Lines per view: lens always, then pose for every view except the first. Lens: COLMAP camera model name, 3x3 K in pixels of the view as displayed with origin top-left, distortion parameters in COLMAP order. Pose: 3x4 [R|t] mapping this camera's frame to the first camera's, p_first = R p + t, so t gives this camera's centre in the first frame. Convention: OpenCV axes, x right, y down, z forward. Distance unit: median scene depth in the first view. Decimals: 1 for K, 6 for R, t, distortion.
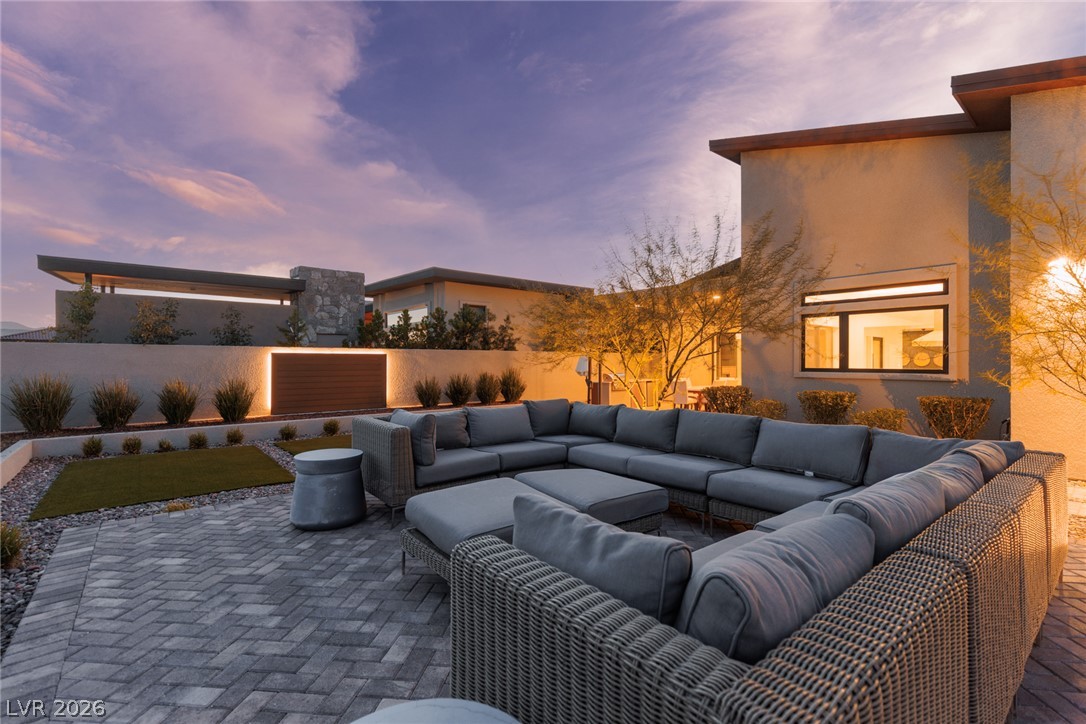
lens RADIAL K [[495.1, 0, 543.0], [0, 495.1, 362.0], [0, 0, 1]] dist [0.002768, 0.000557]
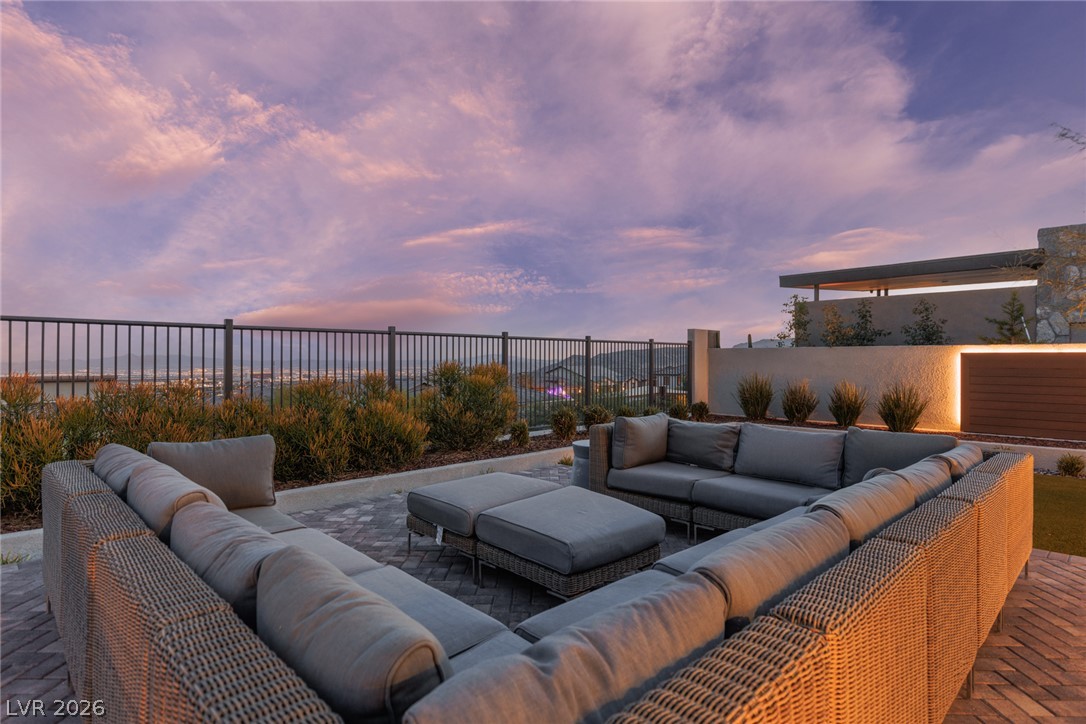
lens RADIAL K [[573.1, 0, 543.0], [0, 573.1, 362.0], [0, 0, 1]] dist [-0.002719, -0.000592]
pose [[0.093999, 0.002466, -0.995569, 0.284092], [-0.007553, 0.999970, 0.001764, -0.000342], [0.995544, 0.007353, 0.094014, 0.243823]]
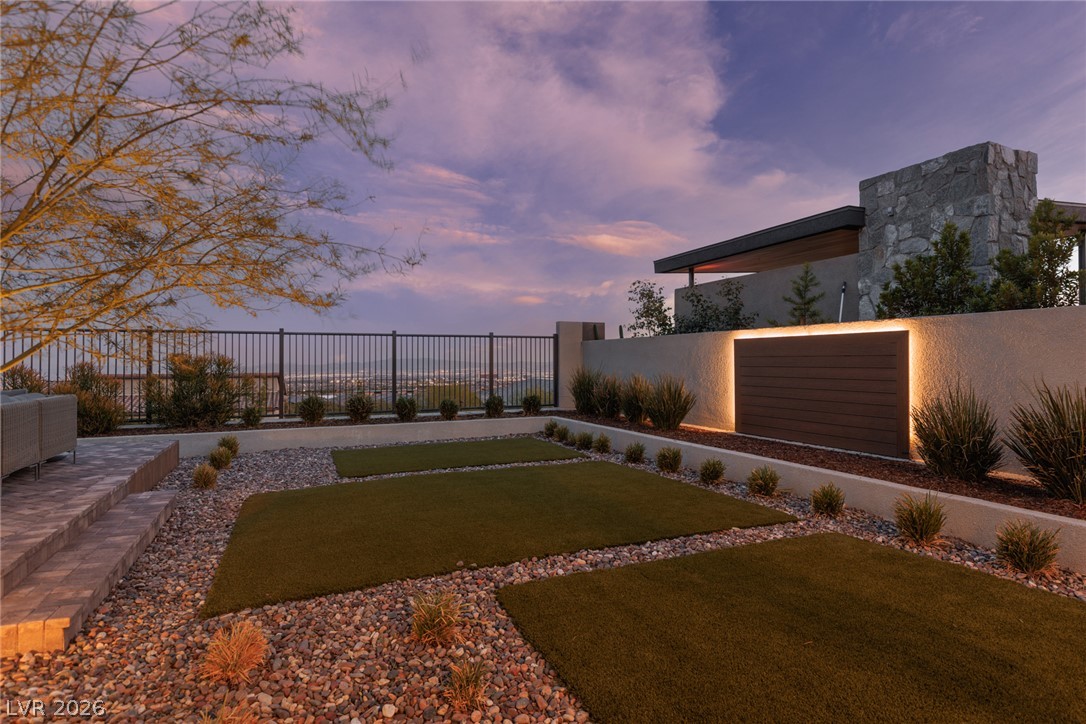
lens RADIAL K [[573.1, 0, 543.0], [0, 573.1, 362.0], [0, 0, 1]] dist [-0.002719, -0.000592]
pose [[-0.229001, -0.002832, -0.973422, 0.243224], [-0.000984, 0.999996, -0.002678, 0.013487], [0.973426, 0.000345, -0.229003, 0.887368]]
